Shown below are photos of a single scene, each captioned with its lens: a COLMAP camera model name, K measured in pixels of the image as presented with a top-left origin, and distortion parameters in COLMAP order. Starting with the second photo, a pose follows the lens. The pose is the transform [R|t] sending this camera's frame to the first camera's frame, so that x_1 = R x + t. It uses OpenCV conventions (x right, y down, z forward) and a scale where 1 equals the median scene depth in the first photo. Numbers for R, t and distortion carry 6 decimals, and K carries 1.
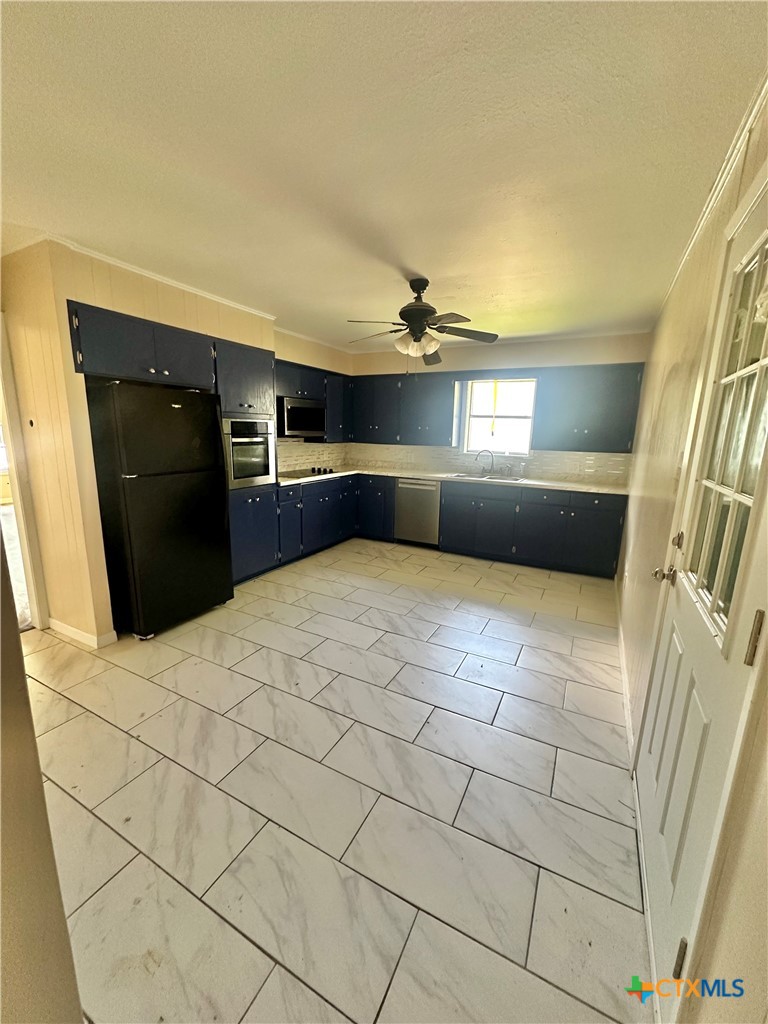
lens RADIAL K [[407.8, 0, 384.0], [0, 407.8, 512.0], [0, 0, 1]] dist [-0.001597, -0.000142]
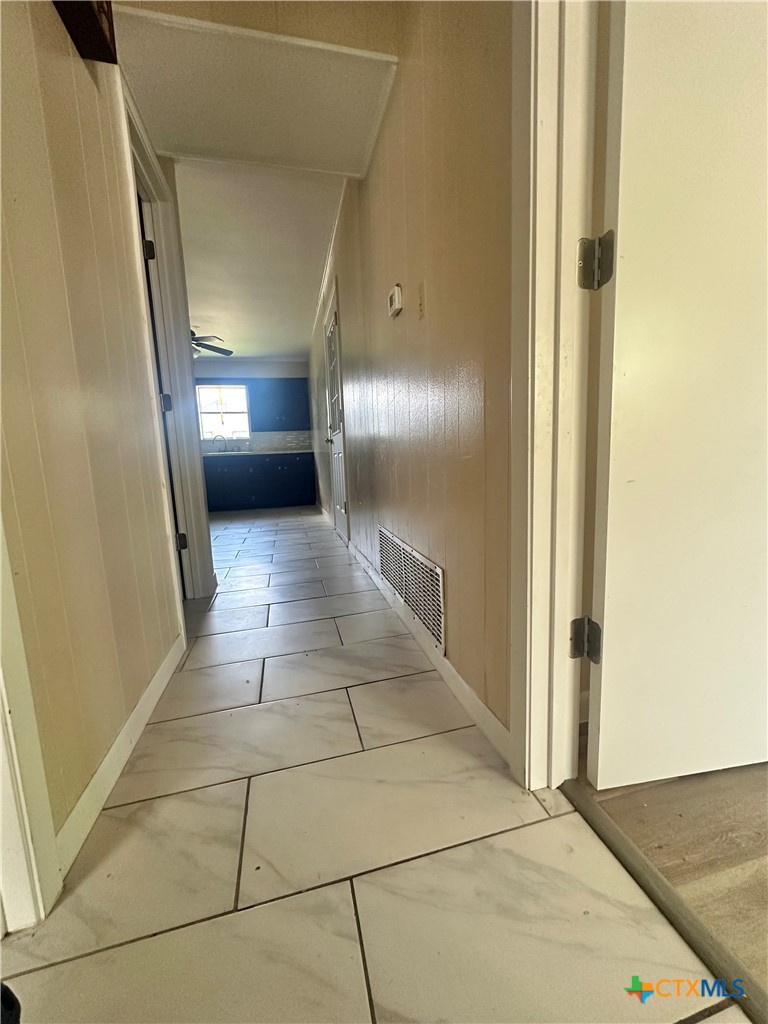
lens RADIAL K [[407.8, 0, 384.0], [0, 407.8, 512.0], [0, 0, 1]] dist [-0.001597, -0.000142]
pose [[0.748666, -0.148674, 0.646061, -0.327631], [0.193385, 0.981121, 0.001681, 0.257484], [-0.634114, 0.123680, 0.763284, -0.473297]]
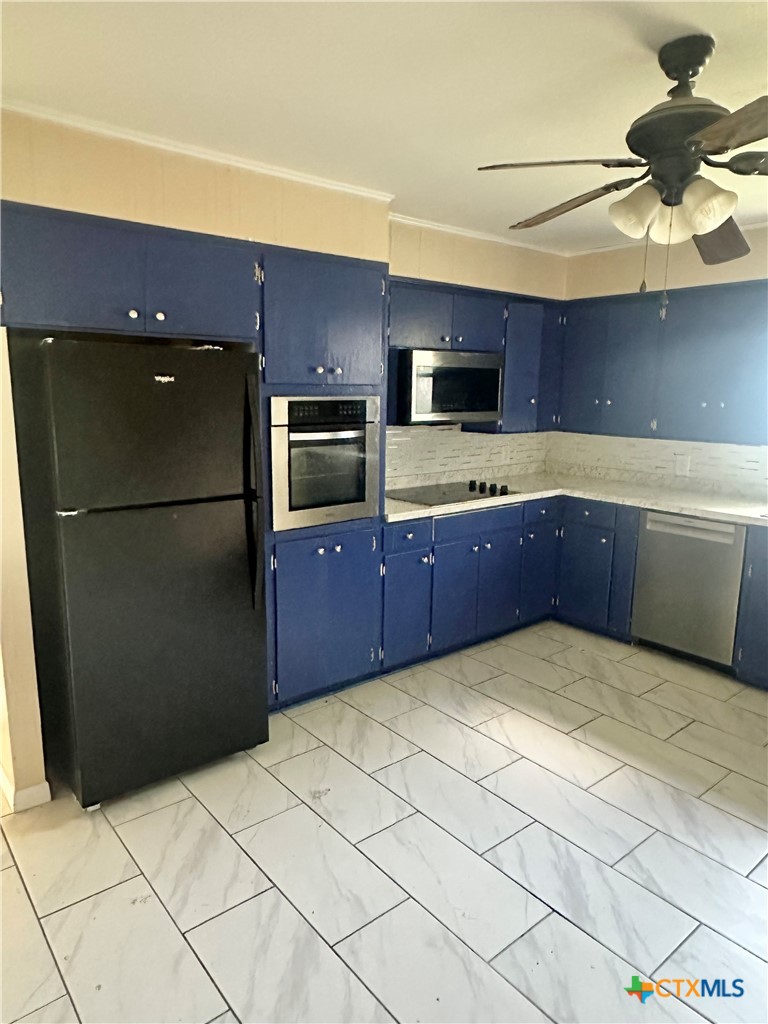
lens RADIAL K [[663.9, 0, 384.0], [0, 663.9, 512.0], [0, 0, 1]] dist [-0.003301, -0.002183]
pose [[0.922547, 0.061886, -0.380889, 0.055687], [-0.069201, 0.997587, -0.005524, -0.067325], [0.379628, 0.031454, 0.924604, 0.209015]]
